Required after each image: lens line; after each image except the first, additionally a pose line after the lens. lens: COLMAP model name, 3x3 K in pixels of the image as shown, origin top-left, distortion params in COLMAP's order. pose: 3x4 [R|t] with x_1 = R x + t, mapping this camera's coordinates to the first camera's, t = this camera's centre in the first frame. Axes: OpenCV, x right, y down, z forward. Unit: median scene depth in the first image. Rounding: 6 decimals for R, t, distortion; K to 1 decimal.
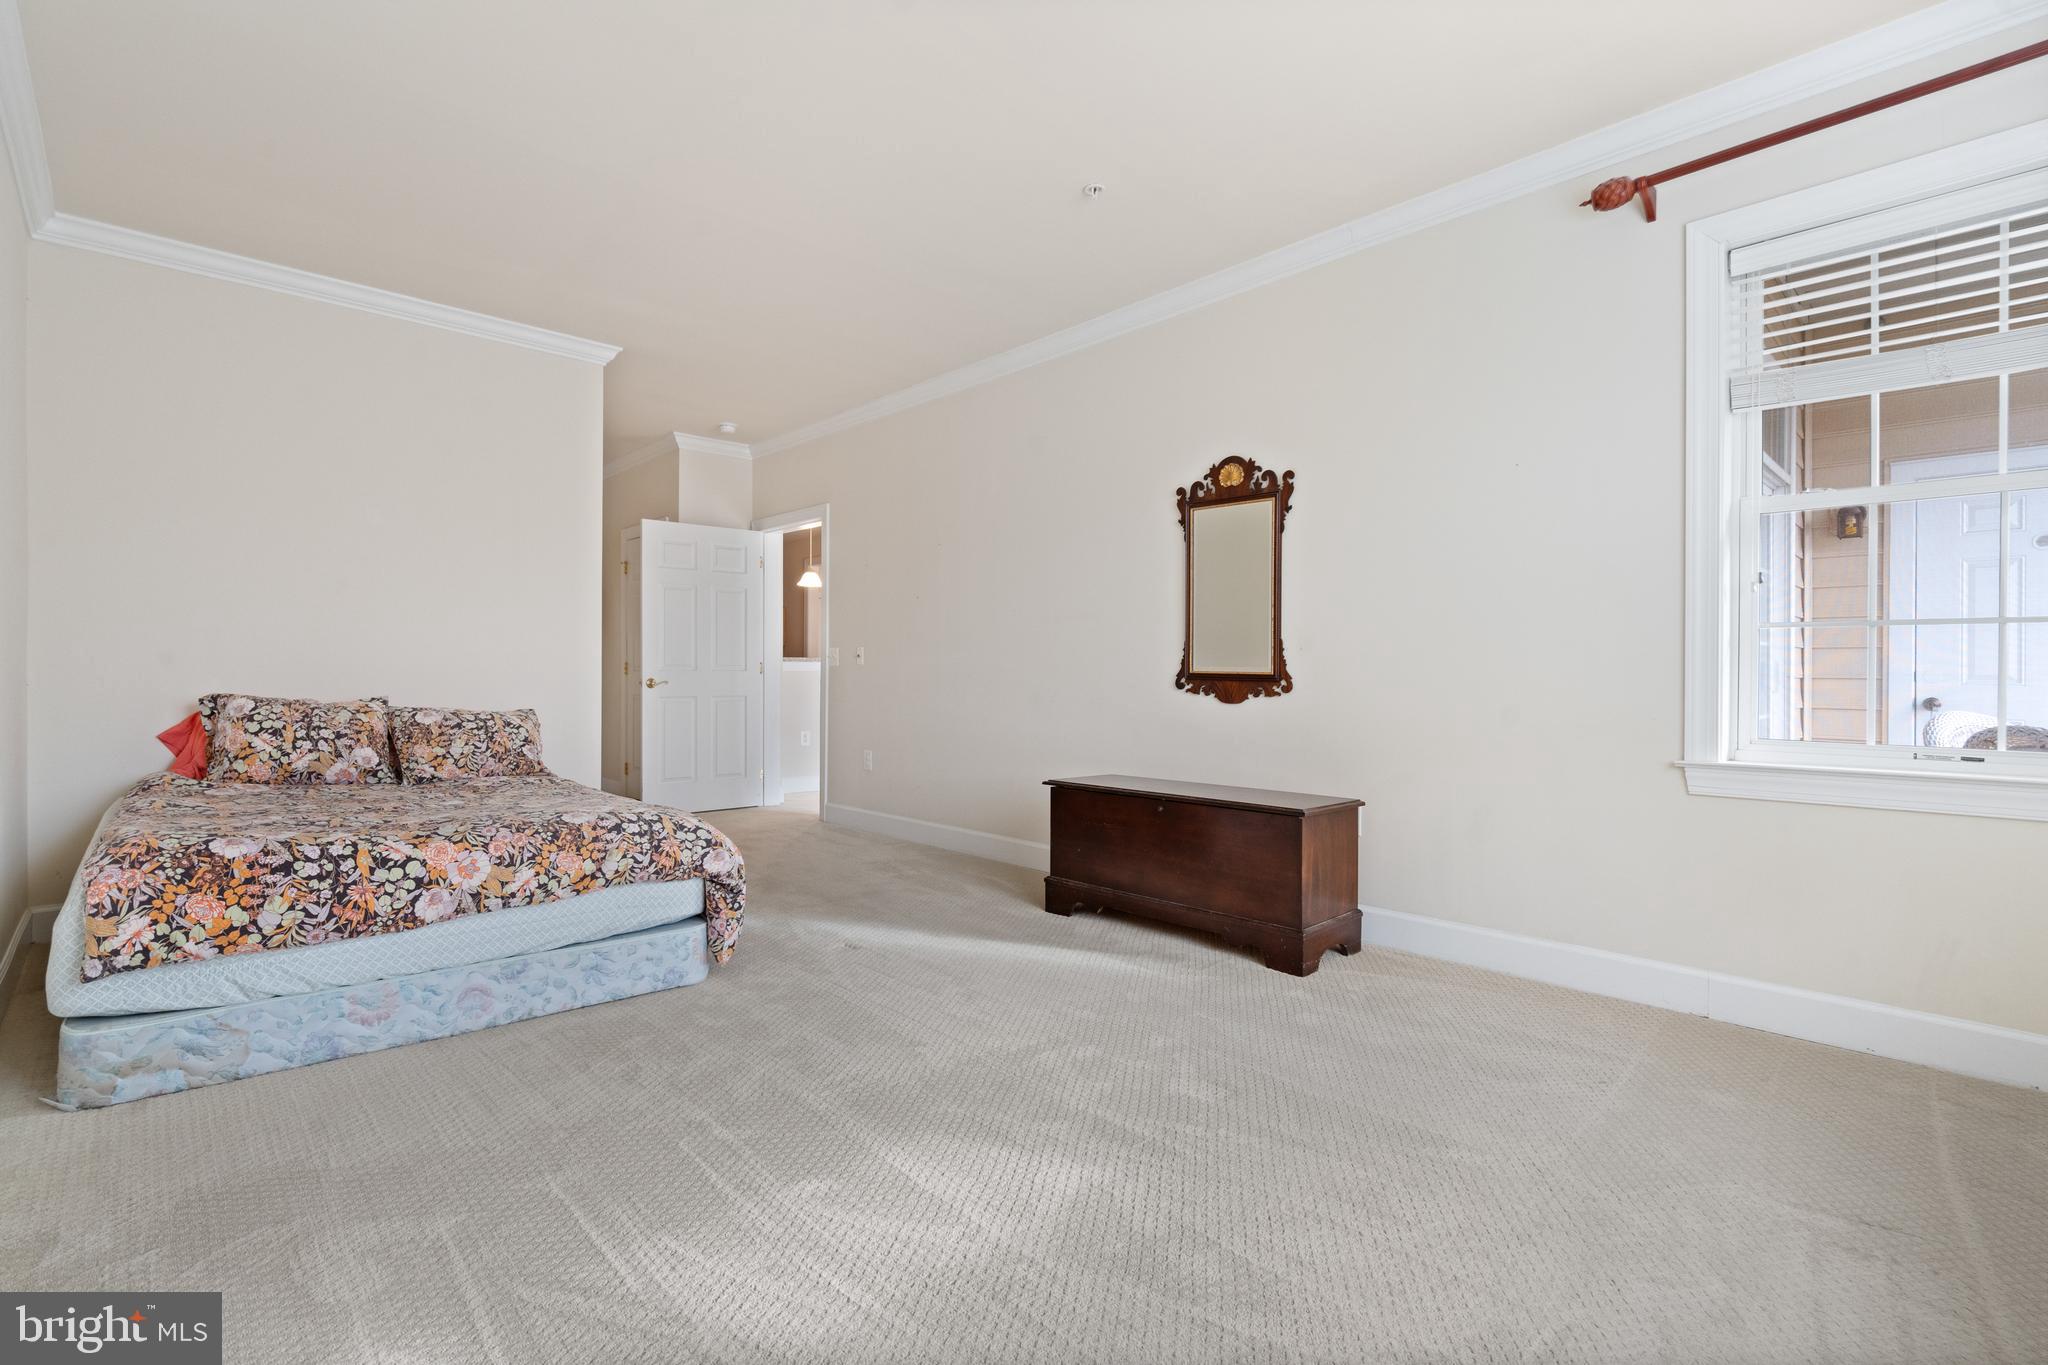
lens RADIAL K [[945.0, 0, 1010.6], [0, 945.0, 680.8], [0, 0, 1]] dist [-0.002889, 0.002832]
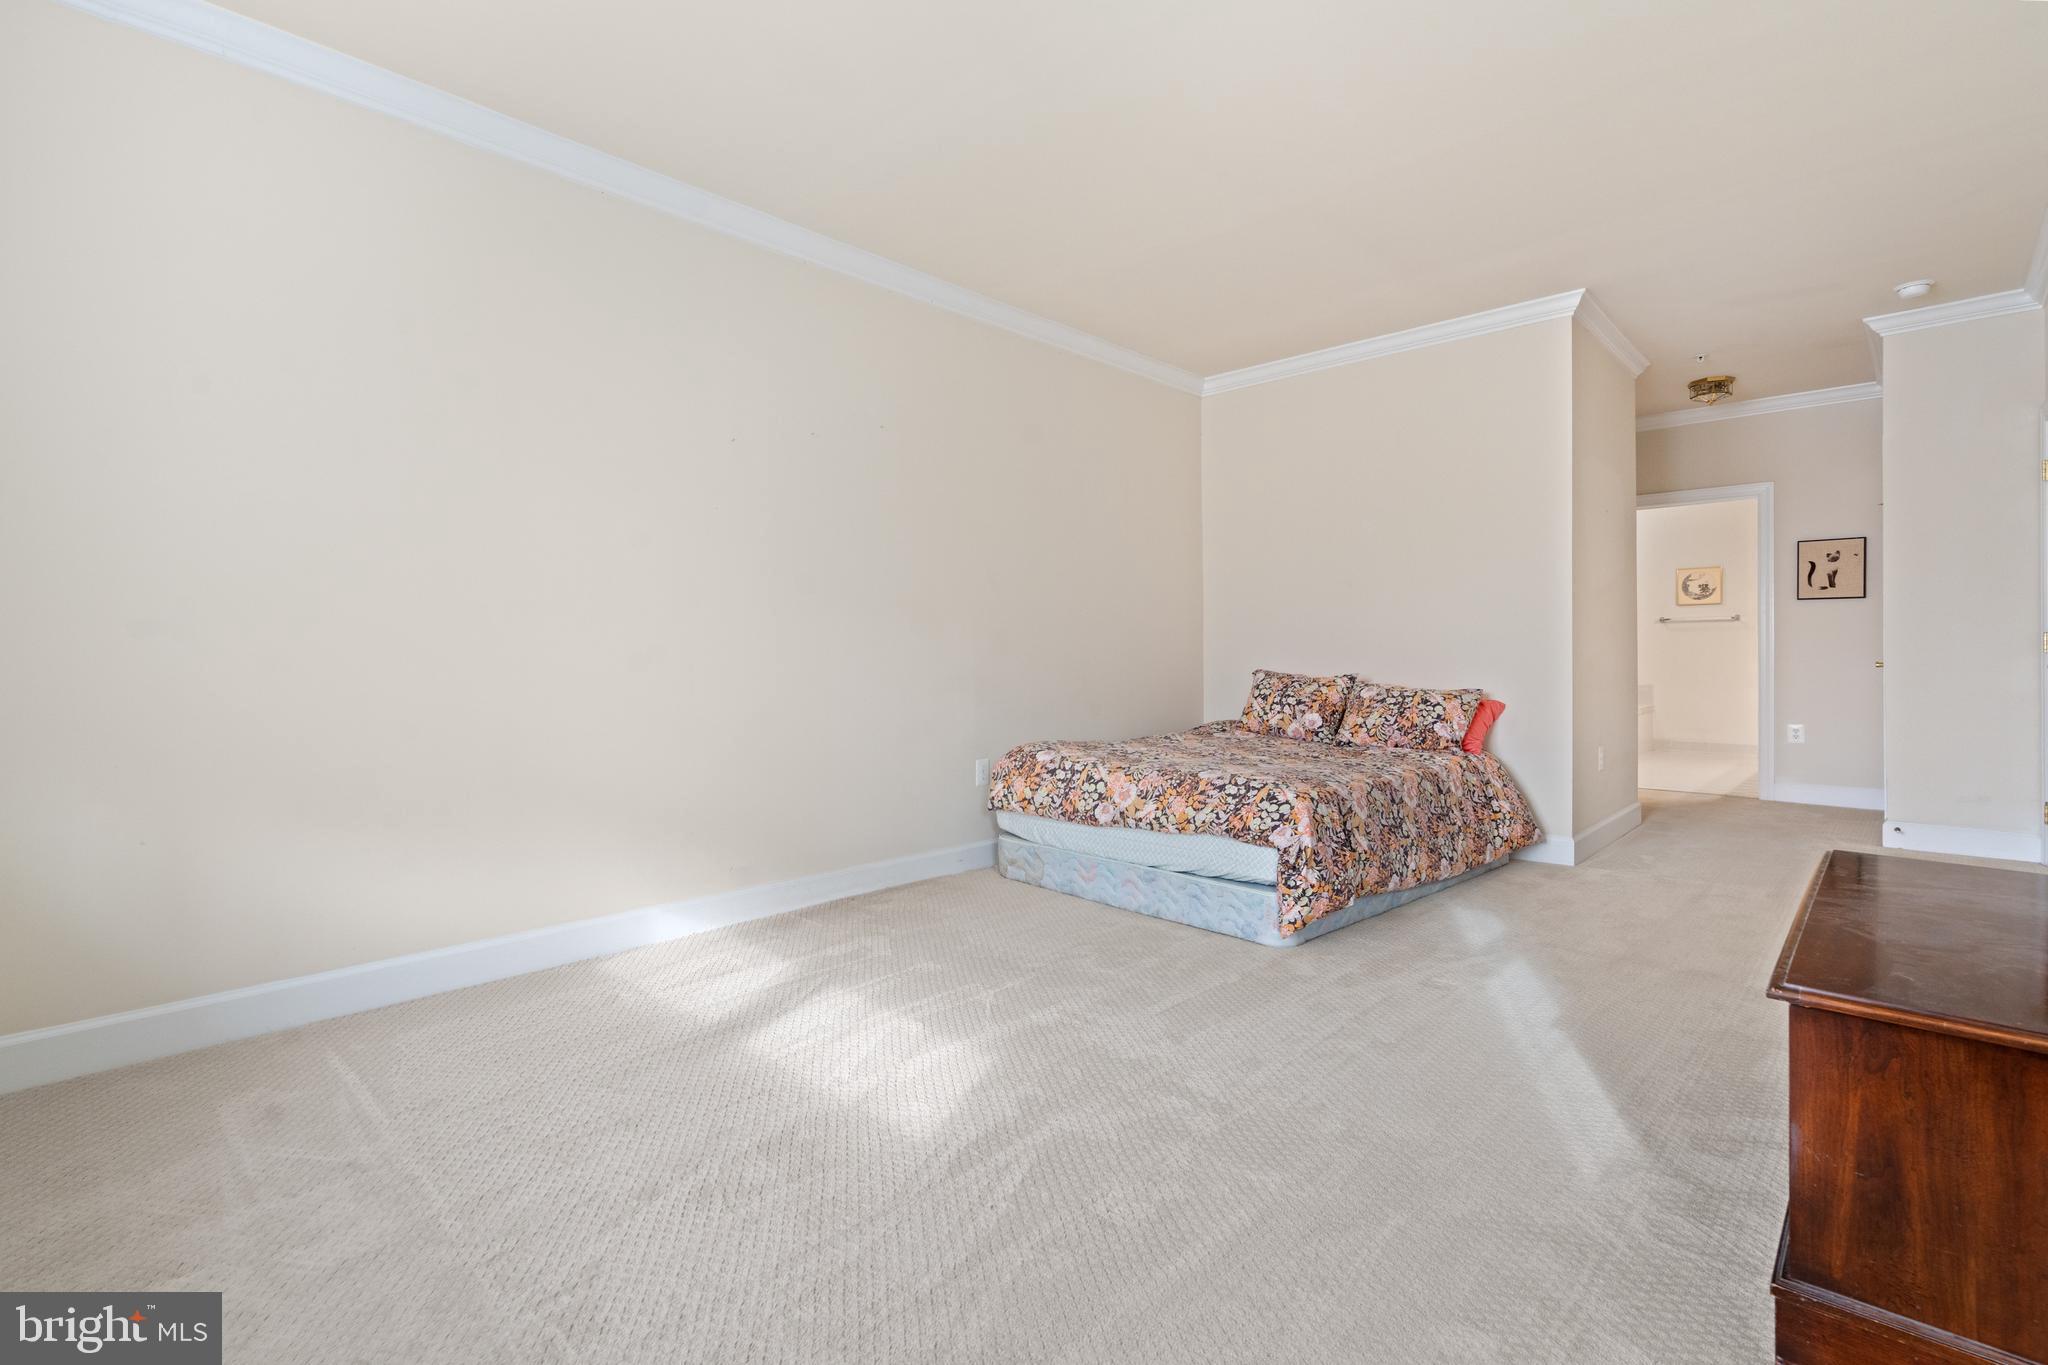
lens RADIAL K [[945.0, 0, 1017.1], [0, 945.0, 669.3], [0, 0, 1]] dist [-0.002889, 0.002832]
pose [[0.047620, 0.012615, -0.998786, 0.734578], [0.000396, 0.999920, 0.012648, -0.006800], [0.998865, -0.000997, 0.047611, 0.675891]]
